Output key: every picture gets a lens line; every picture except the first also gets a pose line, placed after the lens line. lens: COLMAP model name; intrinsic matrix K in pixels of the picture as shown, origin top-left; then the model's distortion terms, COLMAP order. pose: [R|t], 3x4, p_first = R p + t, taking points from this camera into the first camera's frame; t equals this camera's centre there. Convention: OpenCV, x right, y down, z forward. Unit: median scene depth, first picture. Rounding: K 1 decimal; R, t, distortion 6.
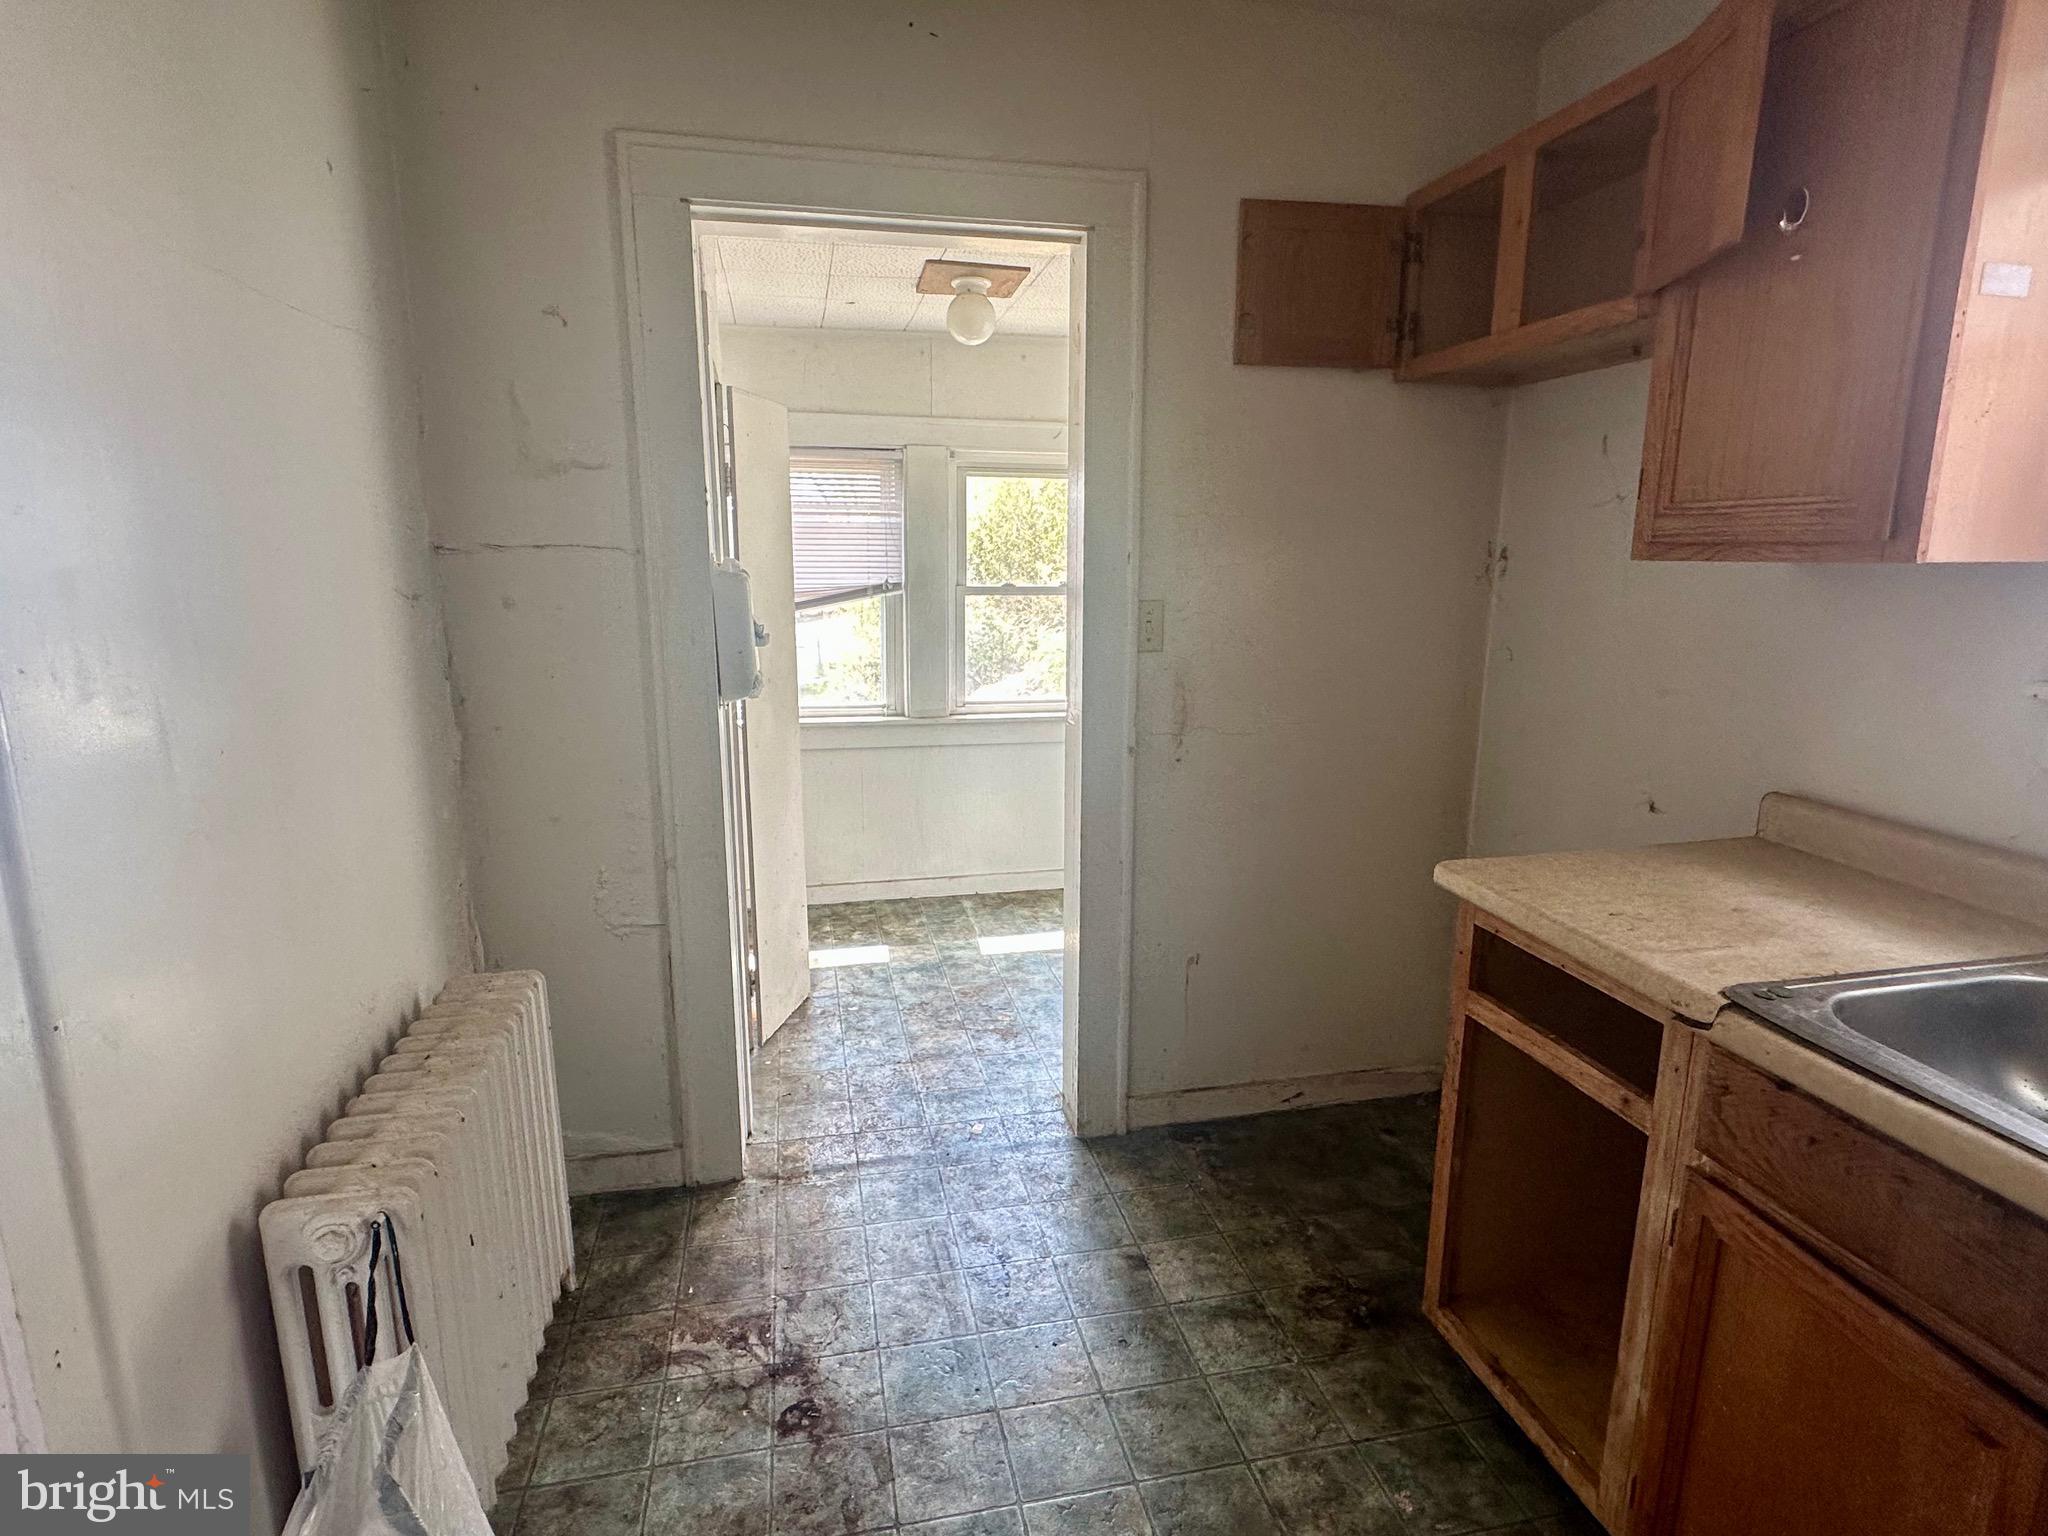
lens RADIAL K [[1072.2, 0, 1024.0], [0, 1072.2, 768.0], [0, 0, 1]] dist [0.003953, 0.001156]
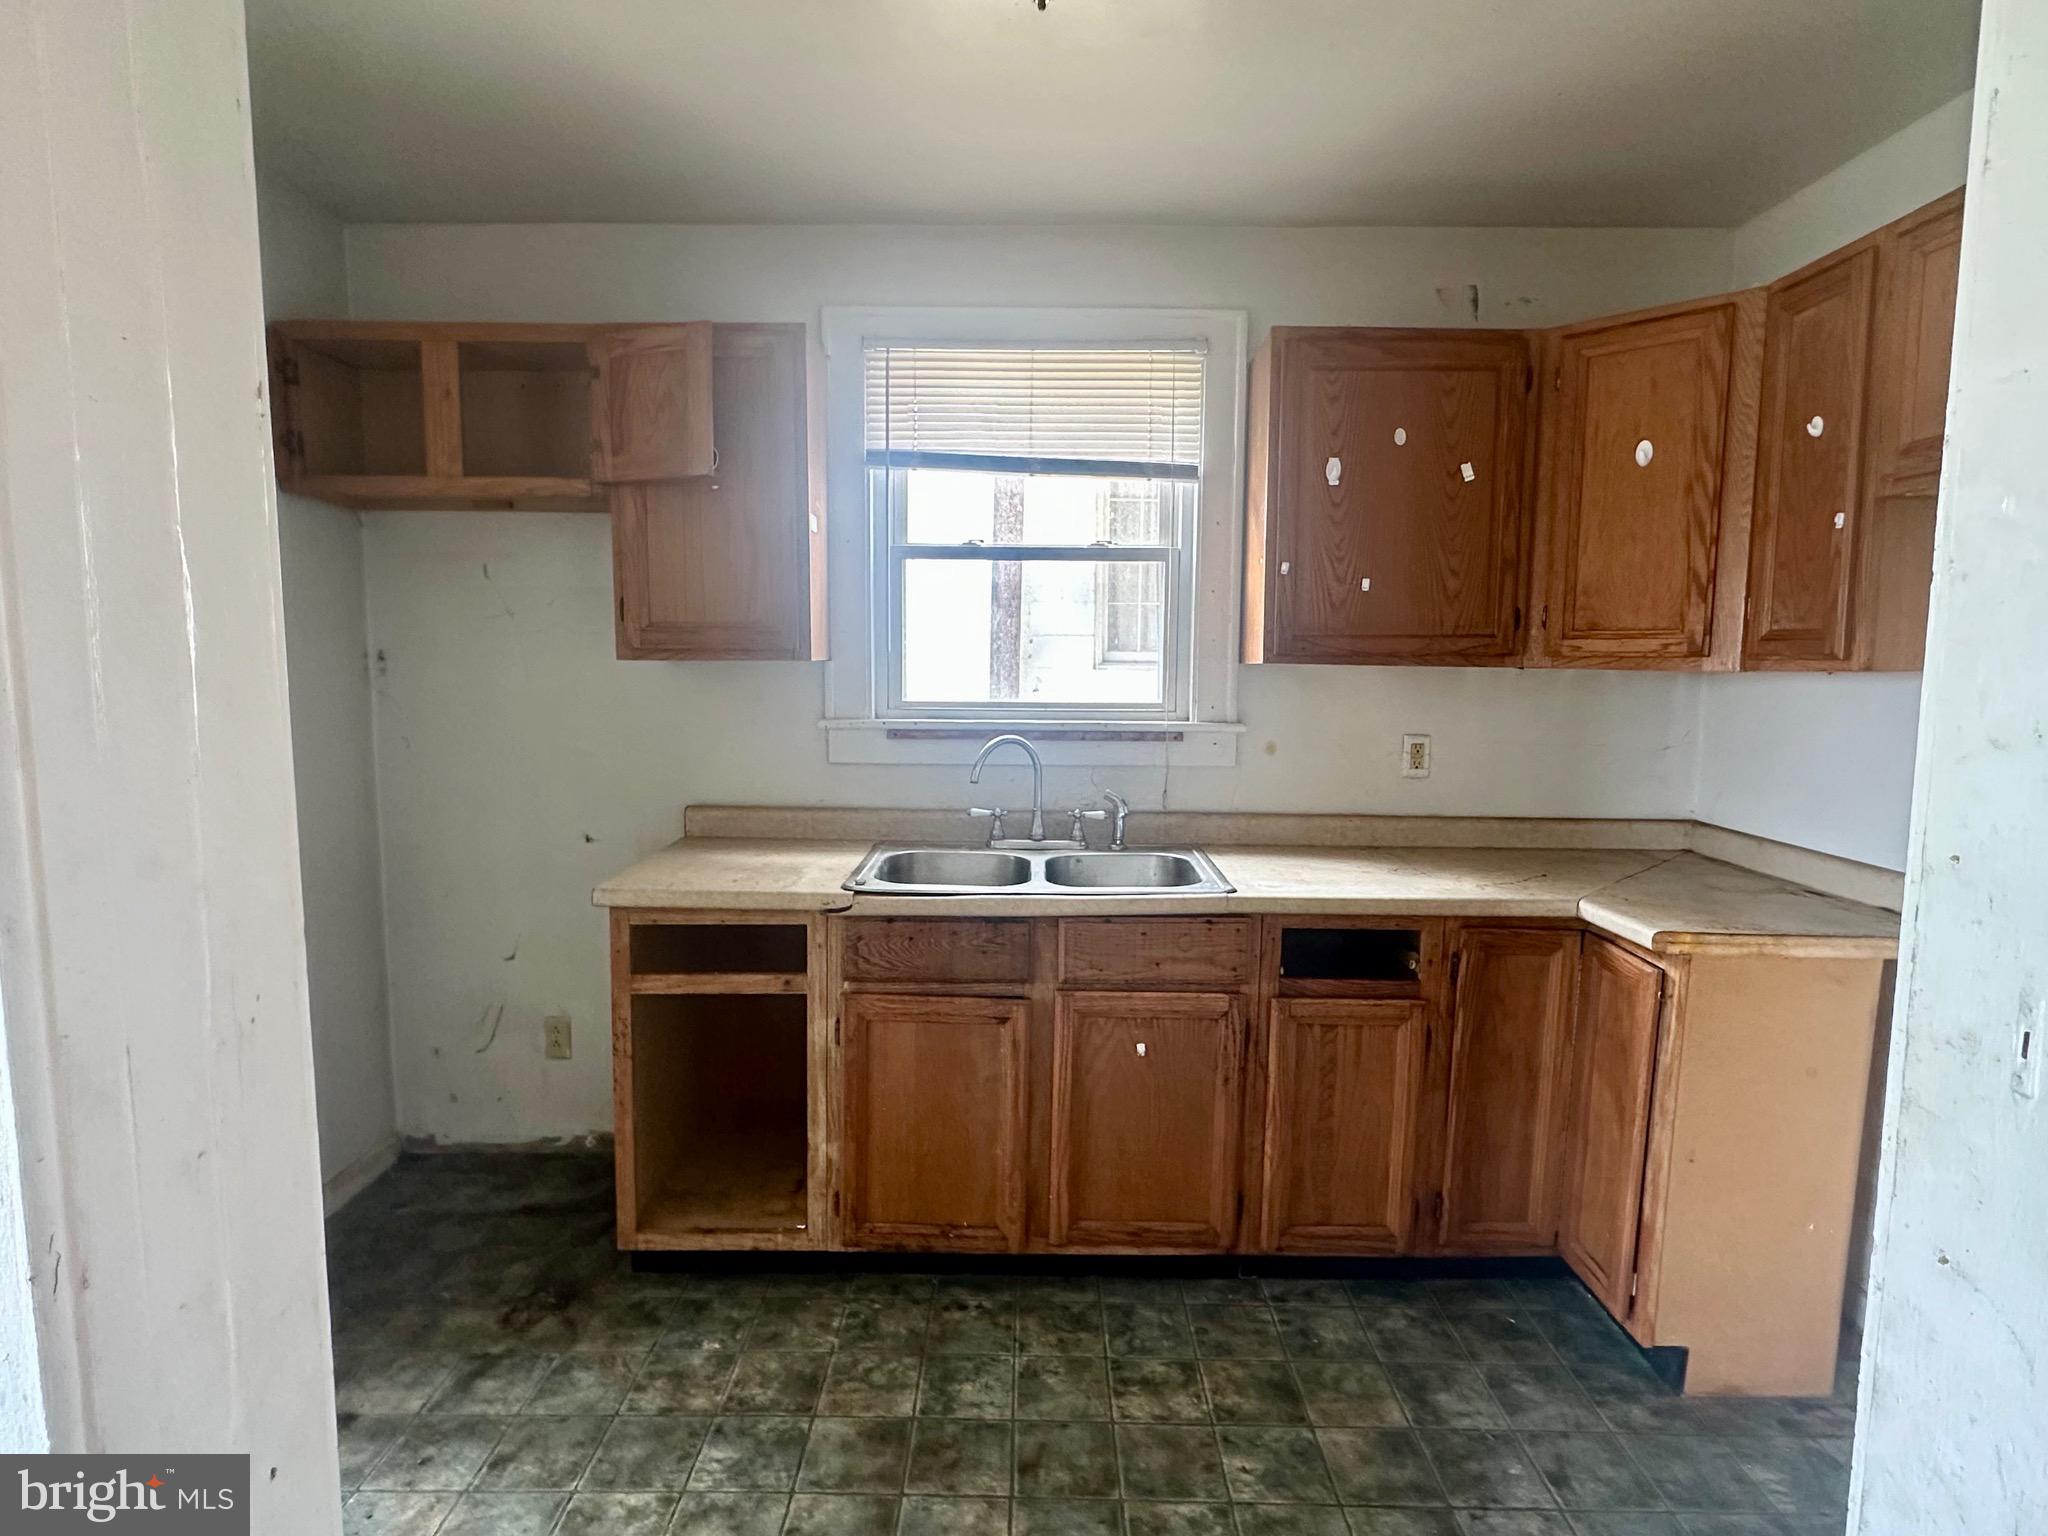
lens RADIAL K [[1072.2, 0, 1024.0], [0, 1072.2, 768.0], [0, 0, 1]] dist [0.003953, 0.001156]
pose [[0.220457, -0.104096, 0.969826, -0.753017], [0.192469, 0.979382, 0.061370, -0.035691], [-0.956219, 0.173132, 0.235947, 0.167193]]
